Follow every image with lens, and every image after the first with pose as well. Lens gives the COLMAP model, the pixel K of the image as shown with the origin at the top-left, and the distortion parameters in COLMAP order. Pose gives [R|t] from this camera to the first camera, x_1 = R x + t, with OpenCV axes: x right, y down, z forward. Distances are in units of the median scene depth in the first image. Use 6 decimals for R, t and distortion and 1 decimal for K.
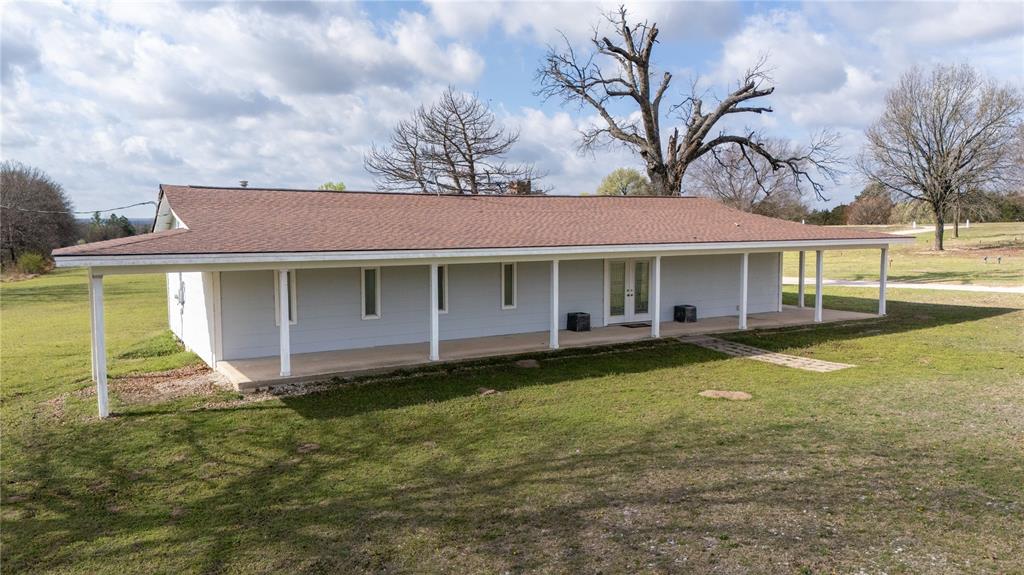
lens RADIAL K [[749.7, 0, 511.5], [0, 749.7, 289.1], [0, 0, 1]] dist [0.040120, -0.006835]
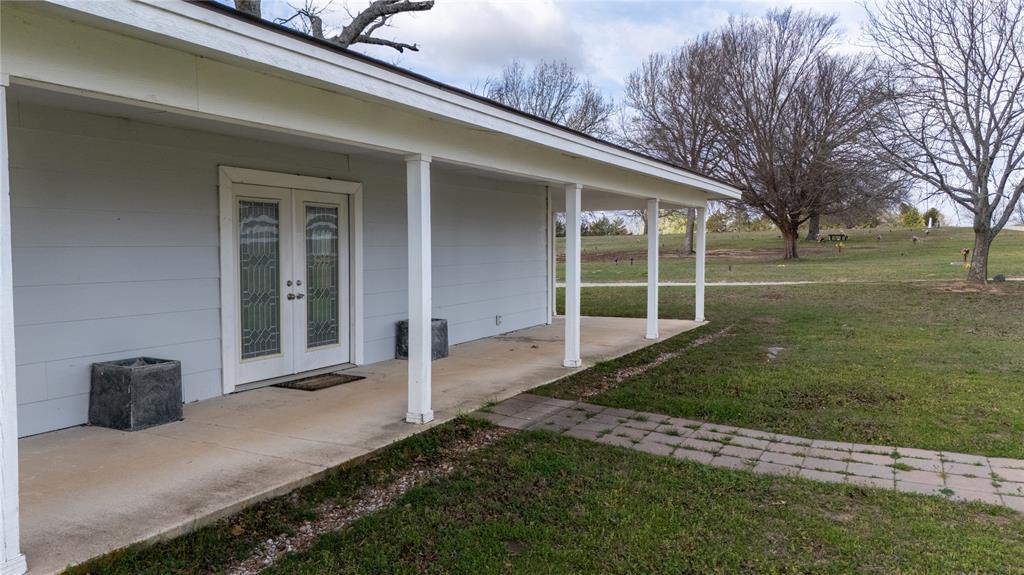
lens RADIAL K [[749.7, 0, 511.9], [0, 749.7, 286.9], [0, 0, 1]] dist [0.040120, -0.006835]
pose [[0.843229, -0.019730, 0.537192, 0.052892], [0.033613, 0.999306, -0.016061, 0.012758], [-0.536502, 0.031599, 0.843307, 0.643178]]
